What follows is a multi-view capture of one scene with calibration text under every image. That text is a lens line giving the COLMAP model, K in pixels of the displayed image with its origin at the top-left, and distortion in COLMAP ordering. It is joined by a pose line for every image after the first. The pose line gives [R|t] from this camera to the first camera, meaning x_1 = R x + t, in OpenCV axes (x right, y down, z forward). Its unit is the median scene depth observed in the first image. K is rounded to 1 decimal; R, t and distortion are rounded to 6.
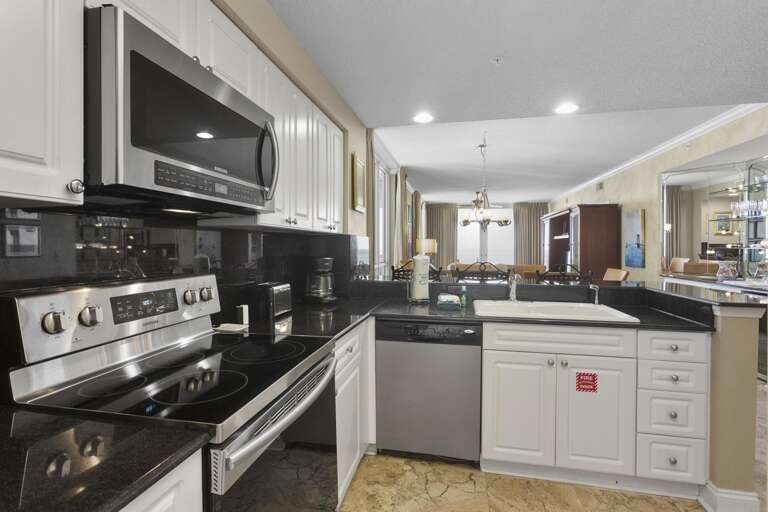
lens RADIAL K [[411.9, 0, 384.0], [0, 411.9, 256.0], [0, 0, 1]] dist [-0.000070, 0.000001]
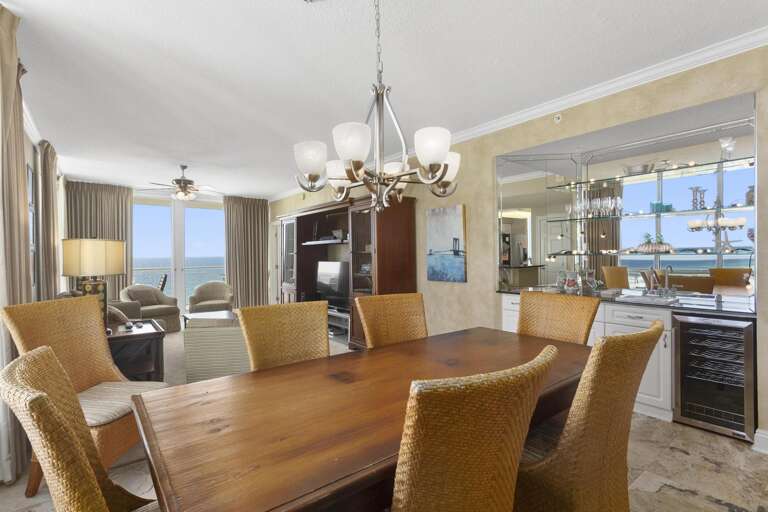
lens RADIAL K [[369.4, 0, 384.0], [0, 369.4, 256.0], [0, 0, 1]] dist [-0.000920, -0.000133]
pose [[0.662753, -0.009858, 0.748774, 0.025001], [0.027253, 0.999568, -0.010963, -0.015706], [-0.748342, 0.027673, 0.662735, 0.648366]]
